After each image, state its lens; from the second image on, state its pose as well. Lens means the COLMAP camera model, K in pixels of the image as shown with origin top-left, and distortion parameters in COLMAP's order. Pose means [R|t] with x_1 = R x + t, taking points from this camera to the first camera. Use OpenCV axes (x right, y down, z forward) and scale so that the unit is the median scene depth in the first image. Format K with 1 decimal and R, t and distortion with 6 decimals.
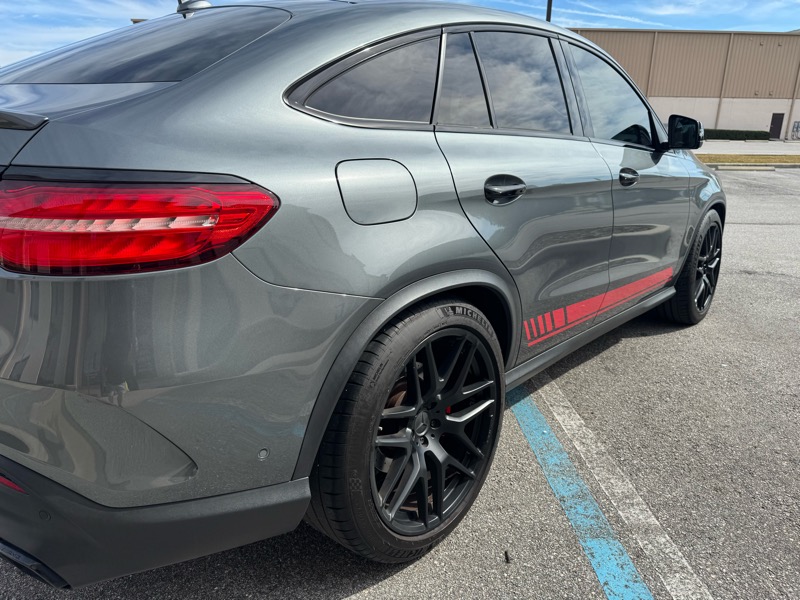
lens RADIAL K [[566.6, 0, 416.7], [0, 566.6, 300.4], [0, 0, 1]] dist [0.040341, -0.049797]
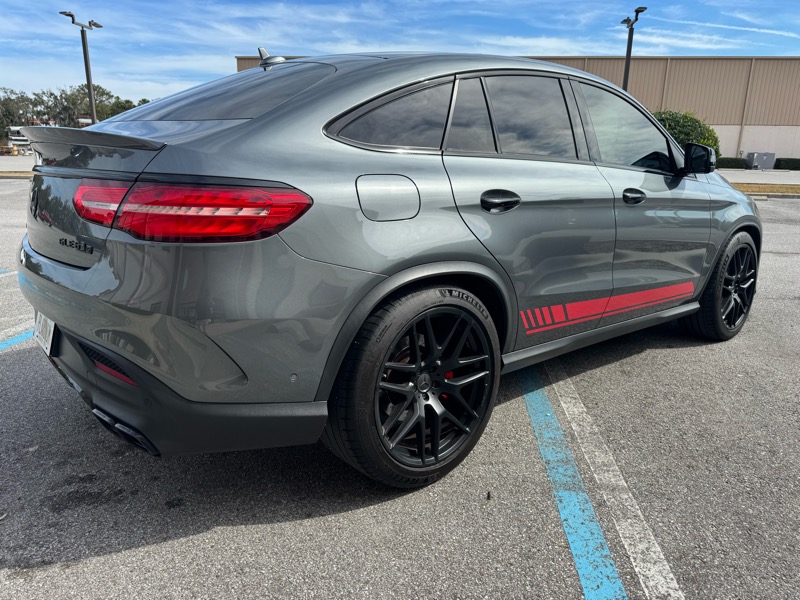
lens RADIAL K [[562.9, 0, 417.3], [0, 562.9, 299.4], [0, 0, 1]] dist [0.062770, -0.063210]
pose [[0.990364, 0.037444, -0.133330, 0.149200], [-0.043872, 0.997996, -0.045606, 0.087103], [0.131355, 0.051017, 0.990022, -0.250444]]
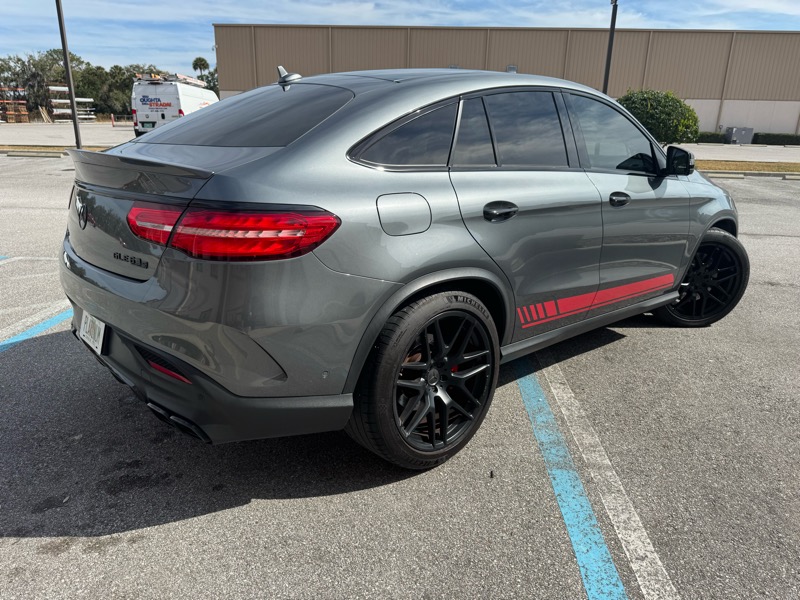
lens RADIAL K [[566.6, 0, 416.7], [0, 566.6, 300.4], [0, 0, 1]] dist [0.040341, -0.049797]
pose [[0.994194, 0.040735, -0.099593, 0.096730], [-0.040895, 0.999163, 0.000433, 0.028795], [0.099528, 0.003642, 0.995028, -0.398614]]
